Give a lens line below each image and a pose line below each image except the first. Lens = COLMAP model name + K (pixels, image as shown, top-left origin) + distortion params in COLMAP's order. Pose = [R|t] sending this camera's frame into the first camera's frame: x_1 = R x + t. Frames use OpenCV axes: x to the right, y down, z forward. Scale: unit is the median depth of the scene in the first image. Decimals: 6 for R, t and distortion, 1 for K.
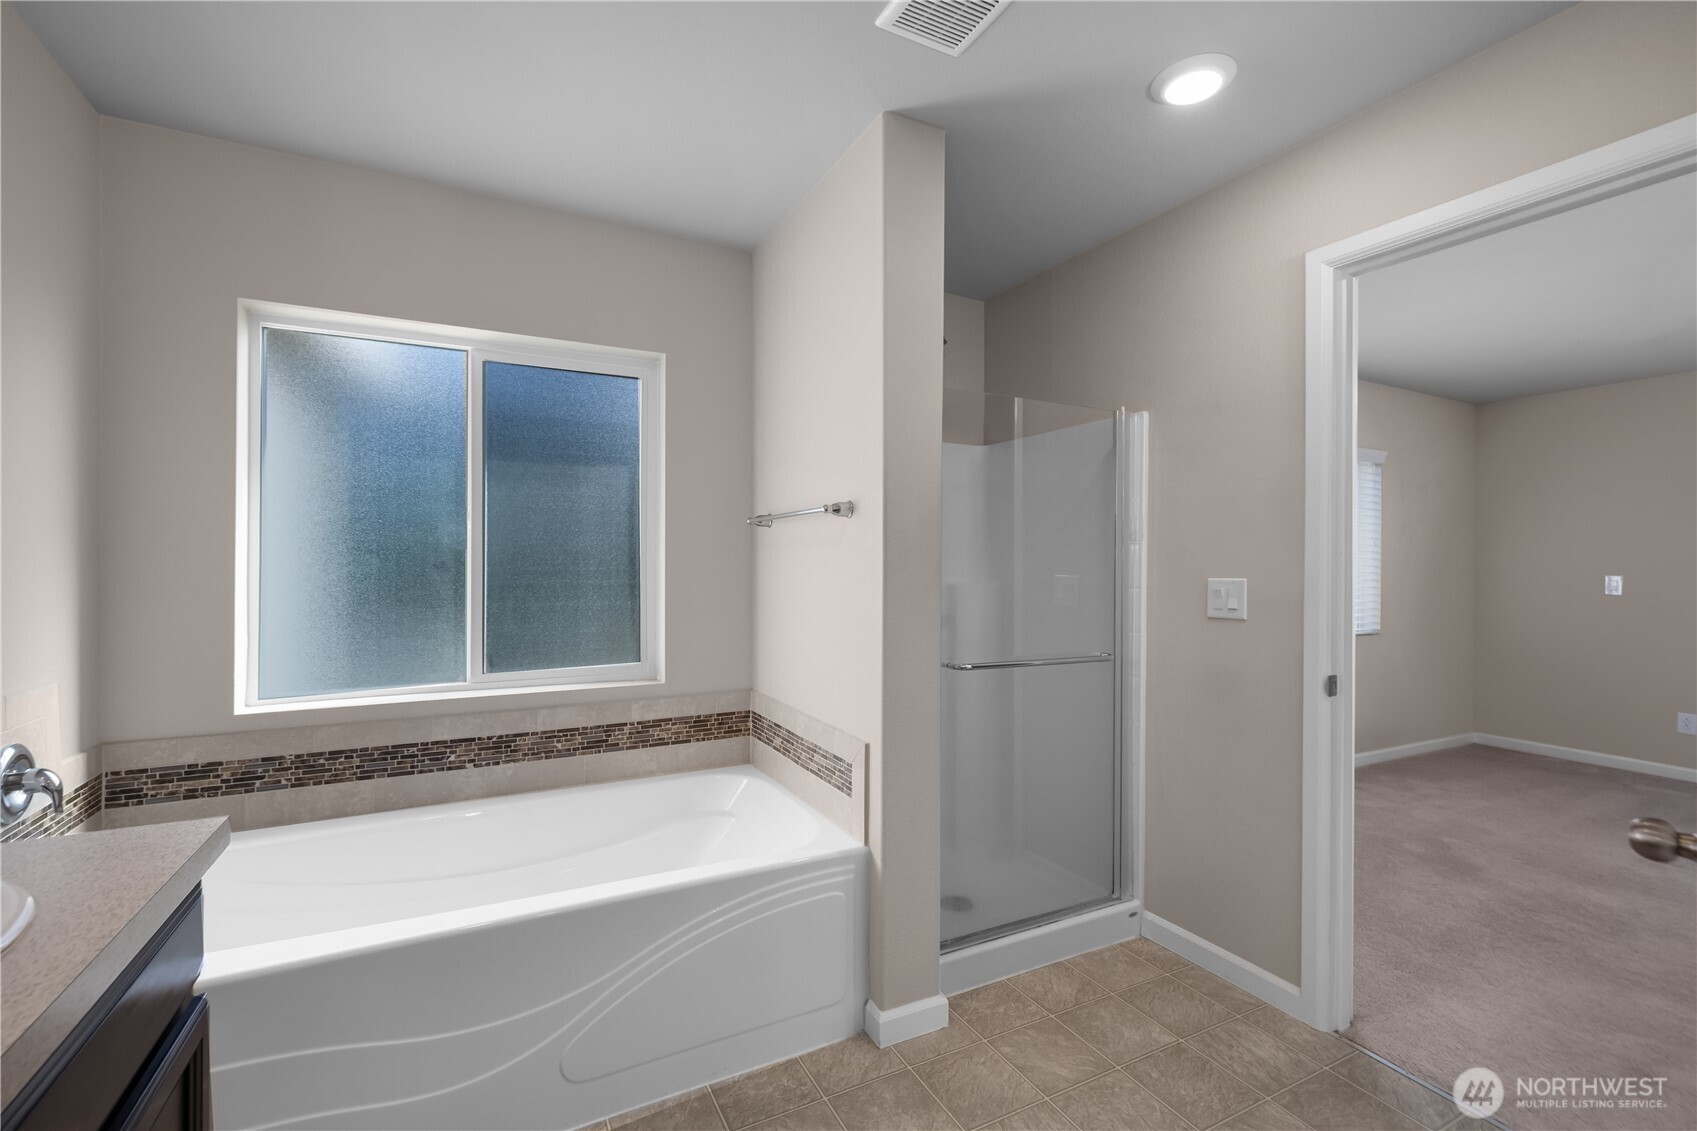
lens RADIAL K [[709.9, 0, 843.1], [0, 709.9, 563.1], [0, 0, 1]] dist [0.000188, -0.000135]
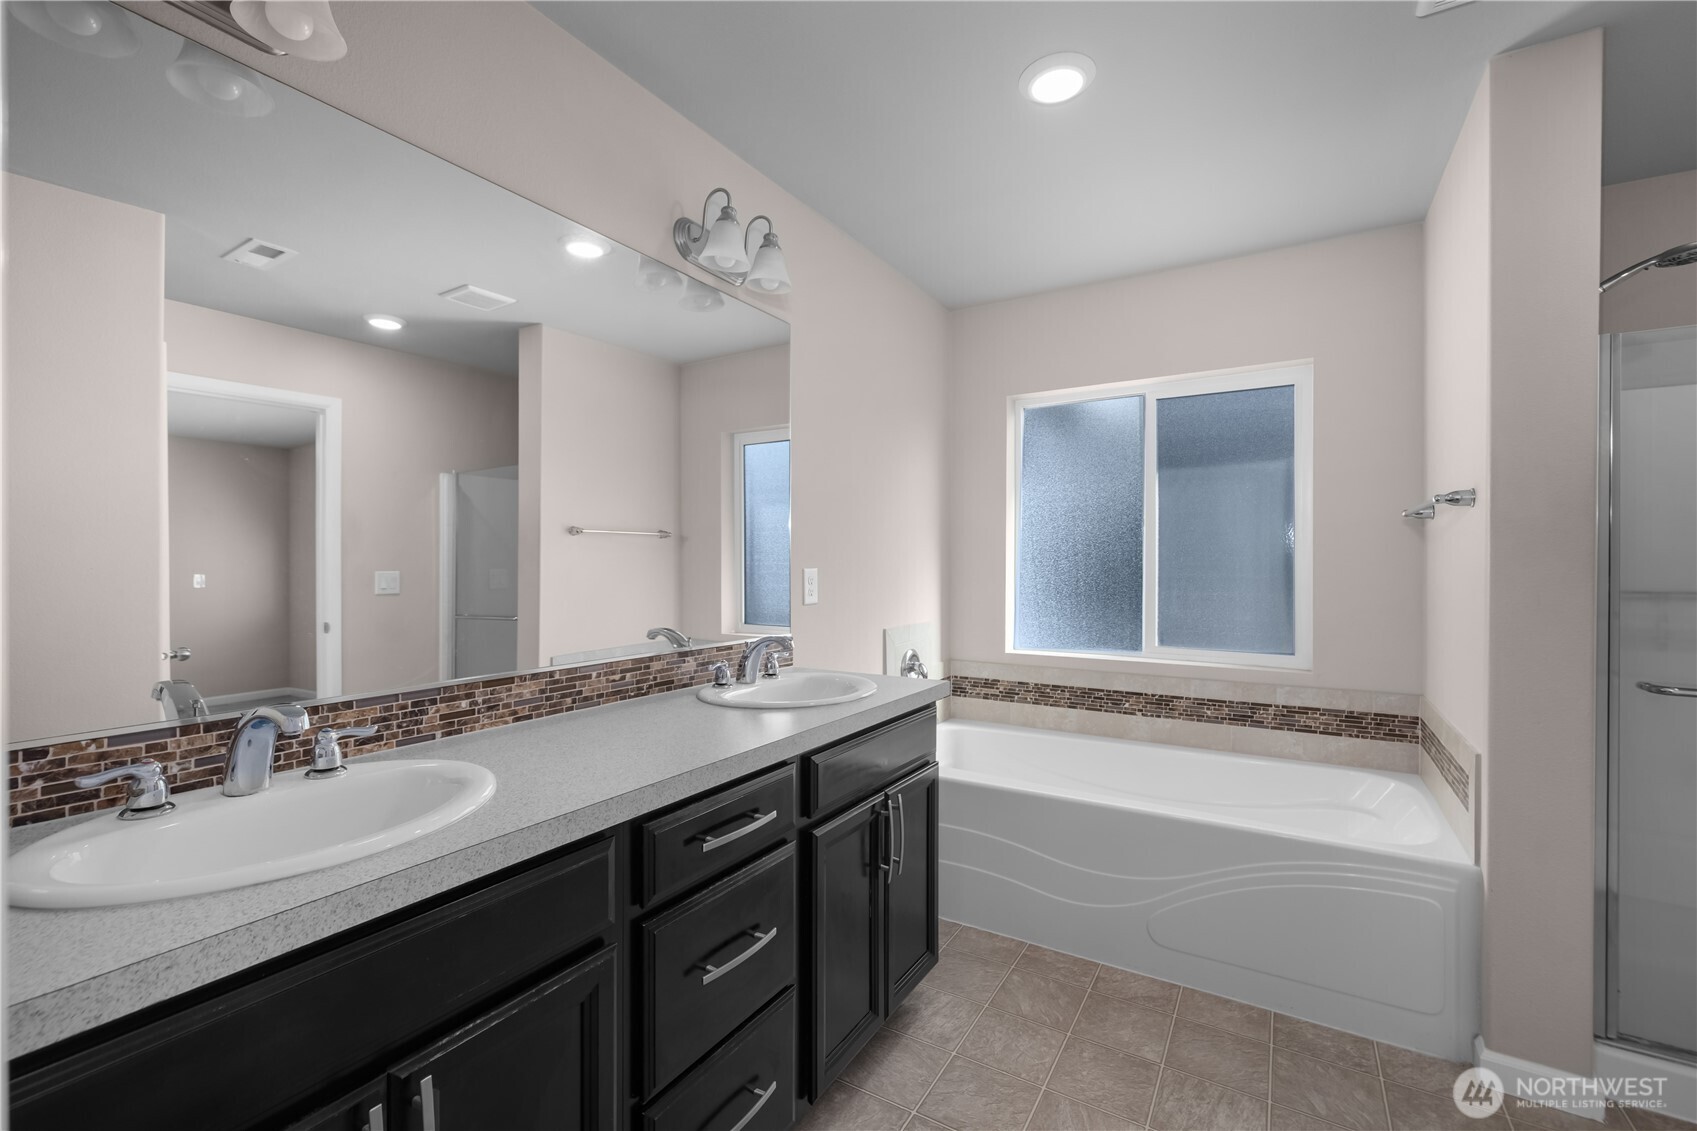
lens RADIAL K [[709.9, 0, 843.1], [0, 709.9, 563.1], [0, 0, 1]] dist [0.000188, -0.000135]
pose [[0.506045, 0.000329, -0.862507, 0.324734], [0.001116, 0.999999, 0.001037, 0.005467], [0.862507, -0.001487, 0.506044, -0.131501]]
